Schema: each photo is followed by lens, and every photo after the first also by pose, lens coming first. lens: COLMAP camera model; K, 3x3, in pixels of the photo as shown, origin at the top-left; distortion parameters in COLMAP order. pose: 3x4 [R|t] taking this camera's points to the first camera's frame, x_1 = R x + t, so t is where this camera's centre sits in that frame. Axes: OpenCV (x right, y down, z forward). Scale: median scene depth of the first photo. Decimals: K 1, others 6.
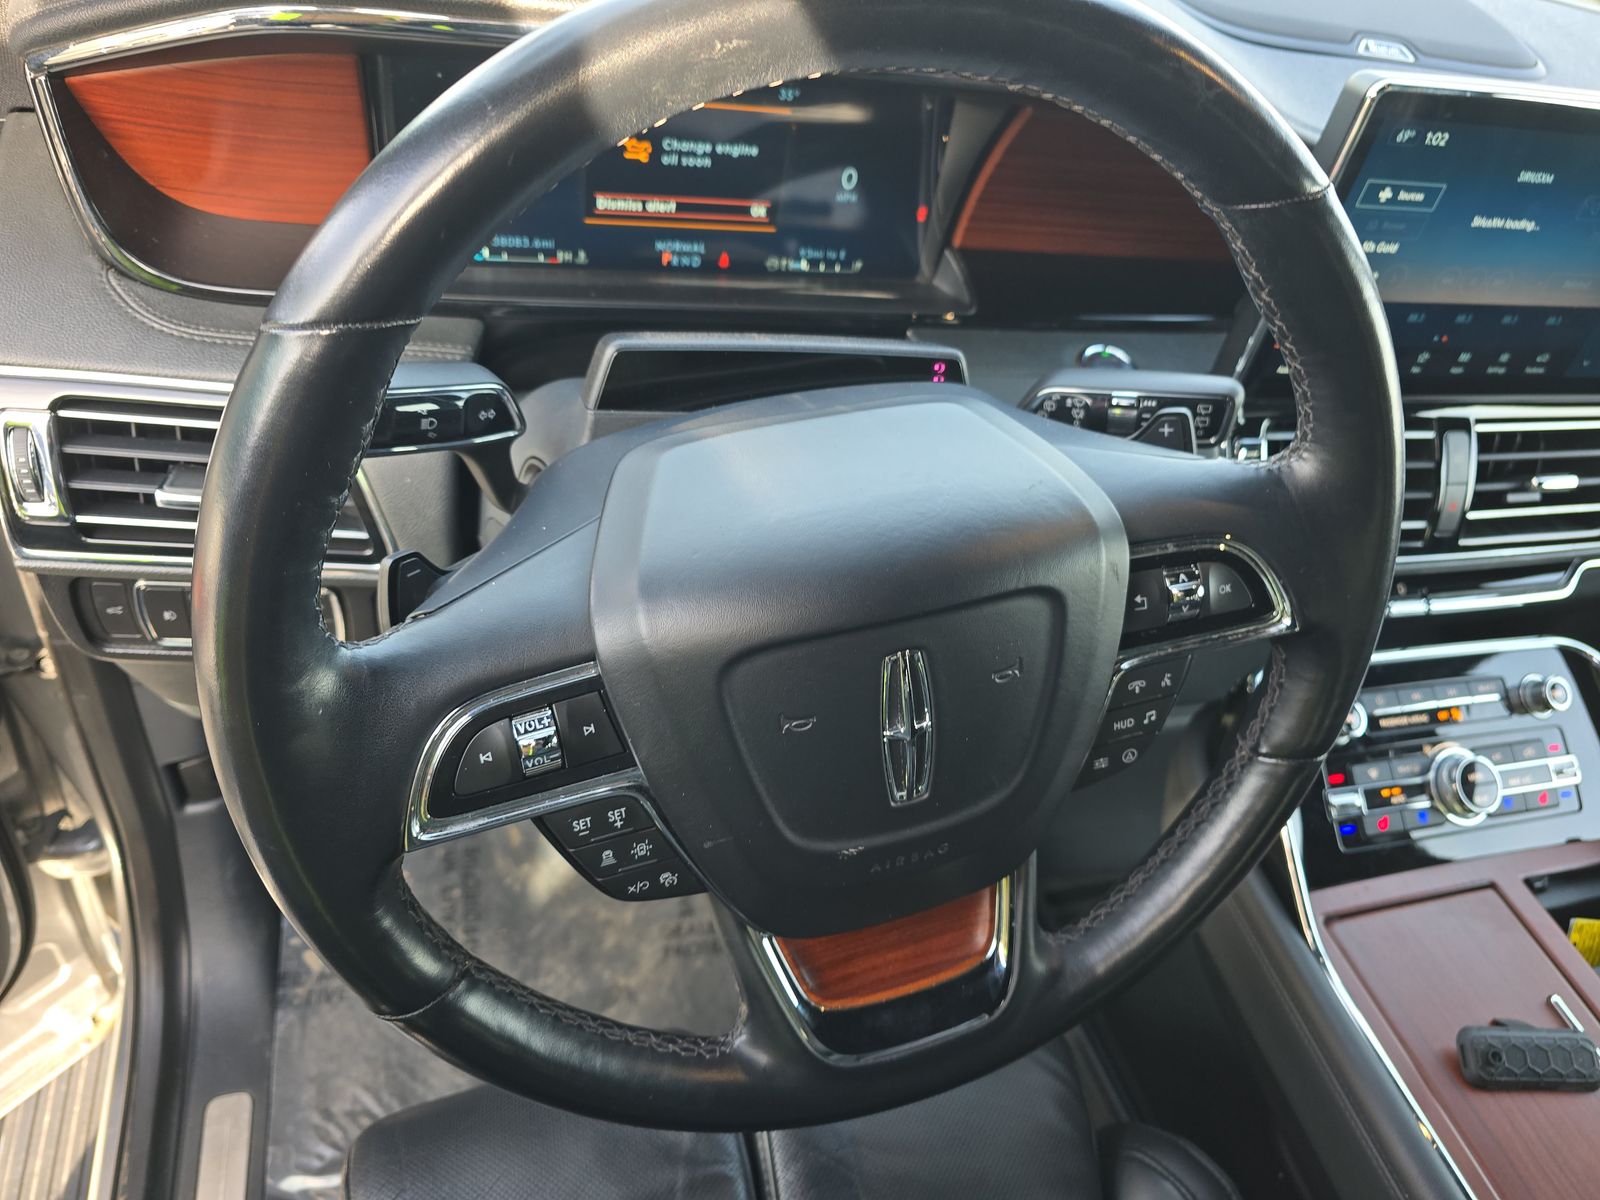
lens RADIAL K [[1065.8, 0, 855.6], [0, 1065.8, 600.7], [0, 0, 1]] dist [0.051913, -0.053868]
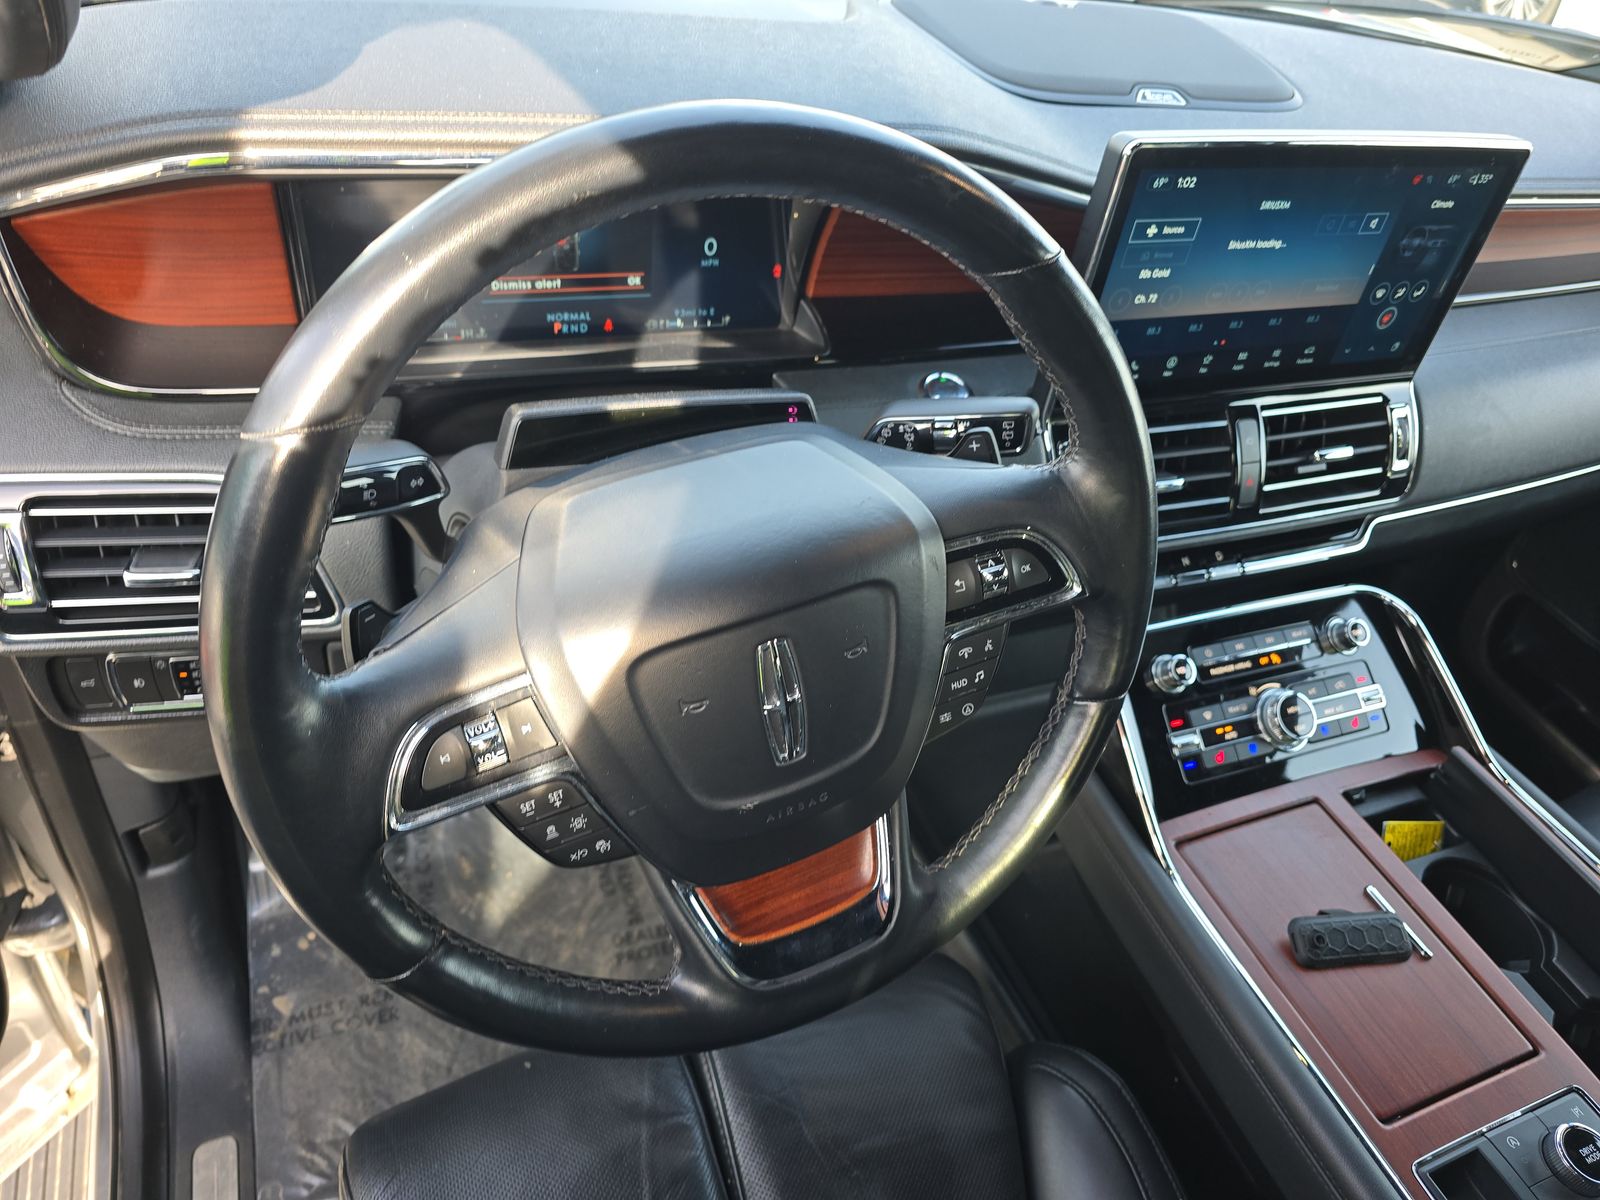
lens RADIAL K [[1055.7, 0, 824.4], [0, 1055.7, 600.3], [0, 0, 1]] dist [0.067675, -0.062159]
pose [[0.994579, -0.095759, 0.040543, 0.037608], [0.096407, 0.995239, -0.014335, 0.014481], [-0.038977, 0.018166, 0.999075, -0.158174]]
